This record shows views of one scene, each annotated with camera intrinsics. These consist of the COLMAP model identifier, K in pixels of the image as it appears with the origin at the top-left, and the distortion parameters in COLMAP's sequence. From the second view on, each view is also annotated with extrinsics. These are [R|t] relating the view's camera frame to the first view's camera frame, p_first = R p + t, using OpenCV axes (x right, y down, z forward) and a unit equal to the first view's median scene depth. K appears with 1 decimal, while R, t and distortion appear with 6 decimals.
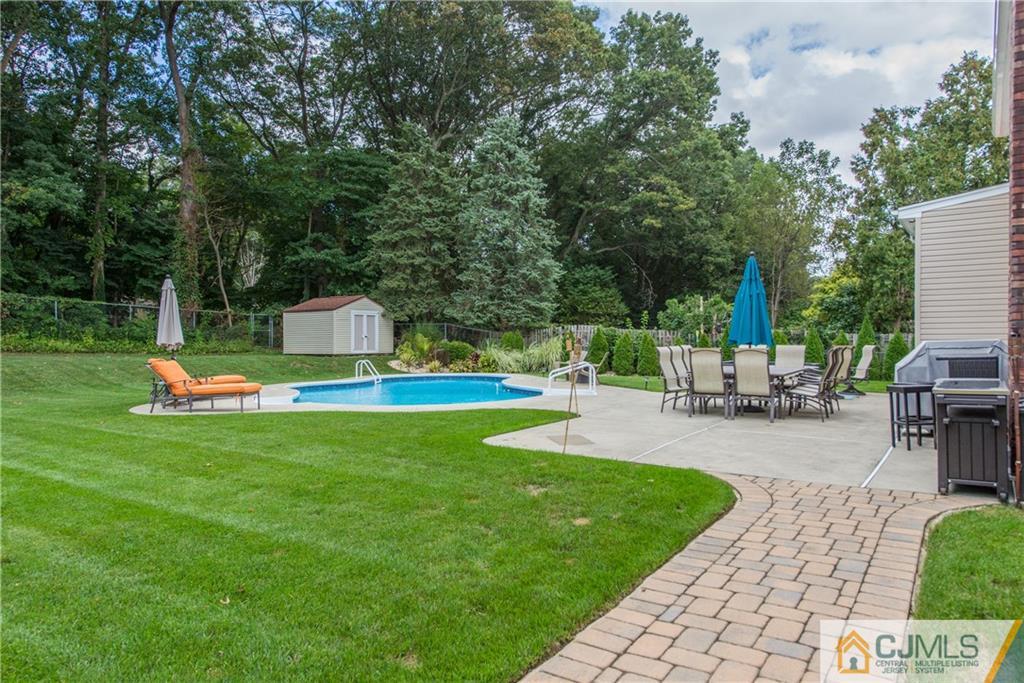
lens RADIAL K [[693.4, 0, 509.0], [0, 693.4, 341.2], [0, 0, 1]] dist [-0.002089, 0.005068]
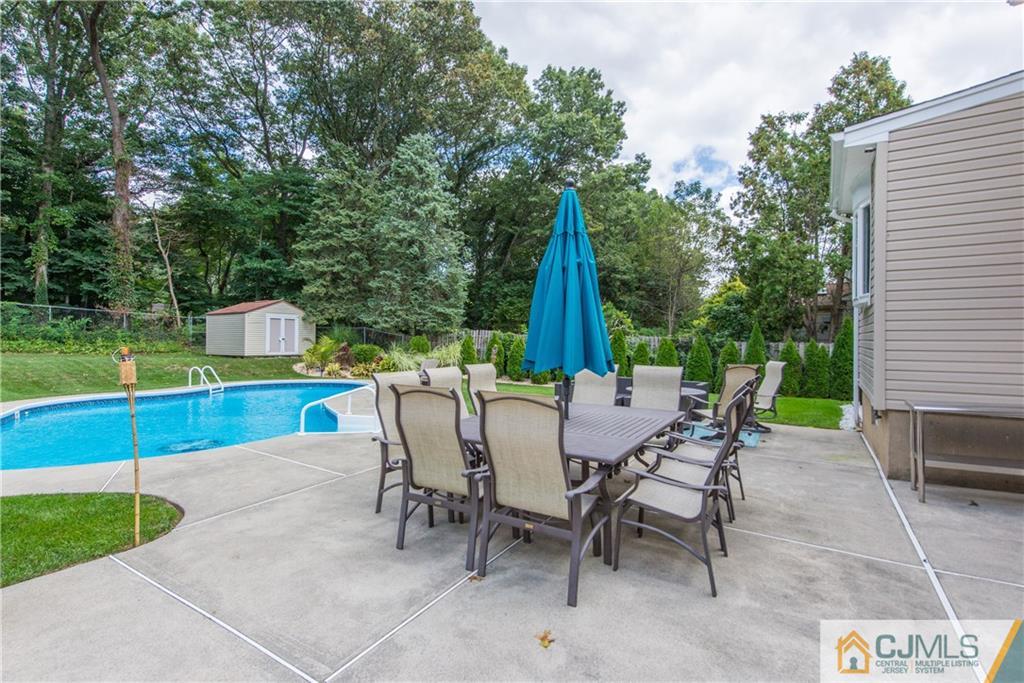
lens RADIAL K [[481.7, 0, 513.9], [0, 481.7, 336.6], [0, 0, 1]] dist [-0.005691, 0.000960]
pose [[0.999197, 0.010359, 0.038700, 0.113068], [-0.009916, 0.999883, -0.011627, -0.005448], [-0.038816, 0.011234, 0.999183, 0.251777]]
